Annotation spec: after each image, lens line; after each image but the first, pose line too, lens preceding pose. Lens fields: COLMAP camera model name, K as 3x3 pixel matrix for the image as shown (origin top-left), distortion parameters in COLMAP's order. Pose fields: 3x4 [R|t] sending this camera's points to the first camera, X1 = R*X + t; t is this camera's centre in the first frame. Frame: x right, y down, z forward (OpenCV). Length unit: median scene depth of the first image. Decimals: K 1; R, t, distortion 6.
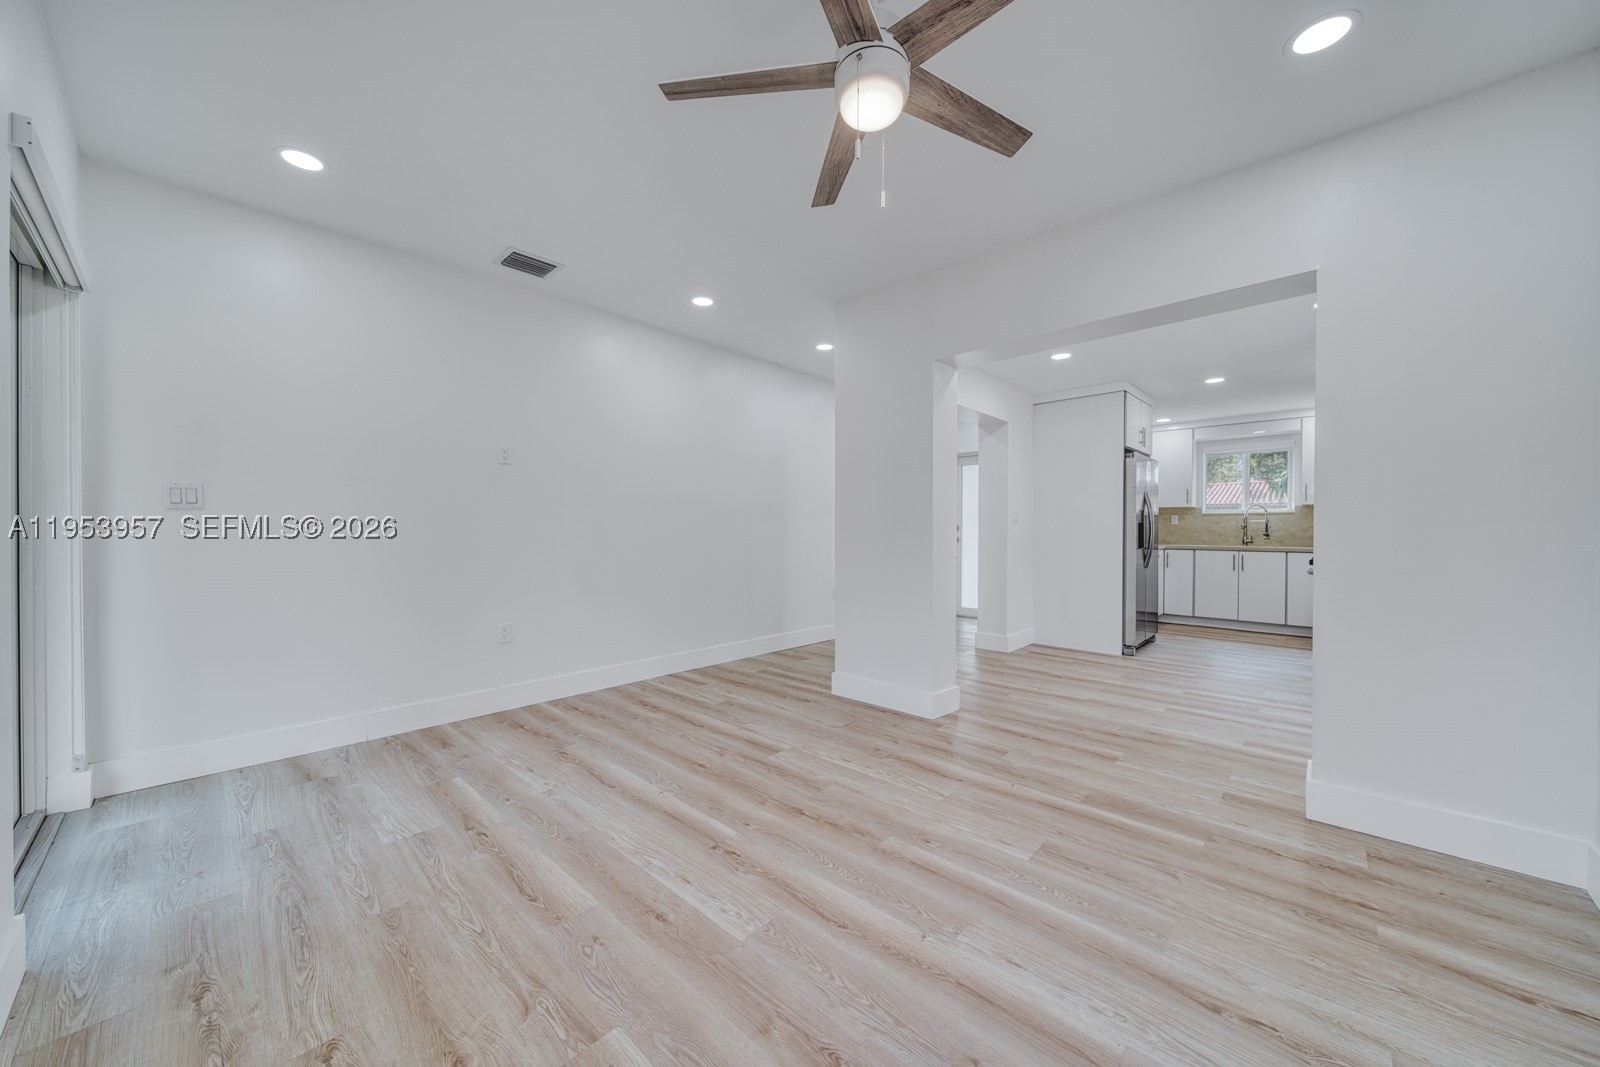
lens RADIAL K [[565.2, 0, 797.8], [0, 565.2, 526.1], [0, 0, 1]] dist [-0.001033, -0.000448]
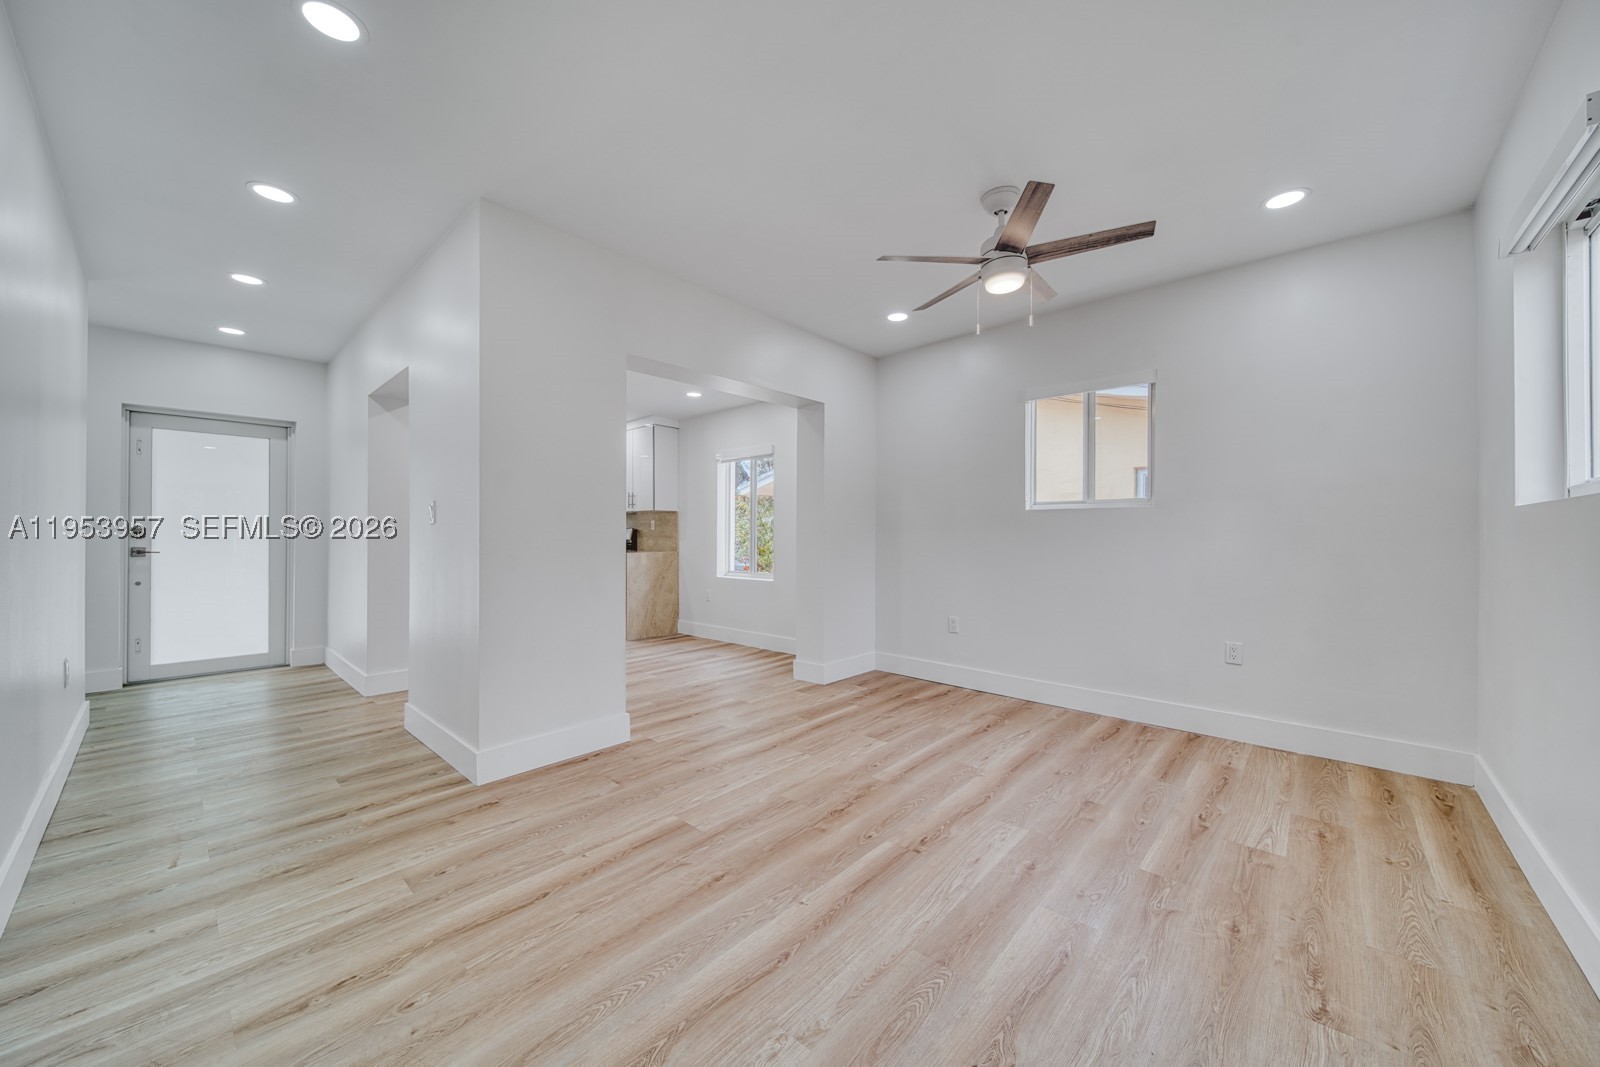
lens RADIAL K [[565.2, 0, 792.0], [0, 565.2, 507.9], [0, 0, 1]] dist [-0.001033, -0.000448]
pose [[0.007746, 0.045613, 0.998929, -1.052225], [-0.007997, 0.998930, -0.045551, -0.002363], [-0.999938, -0.007636, 0.008103, 1.075895]]
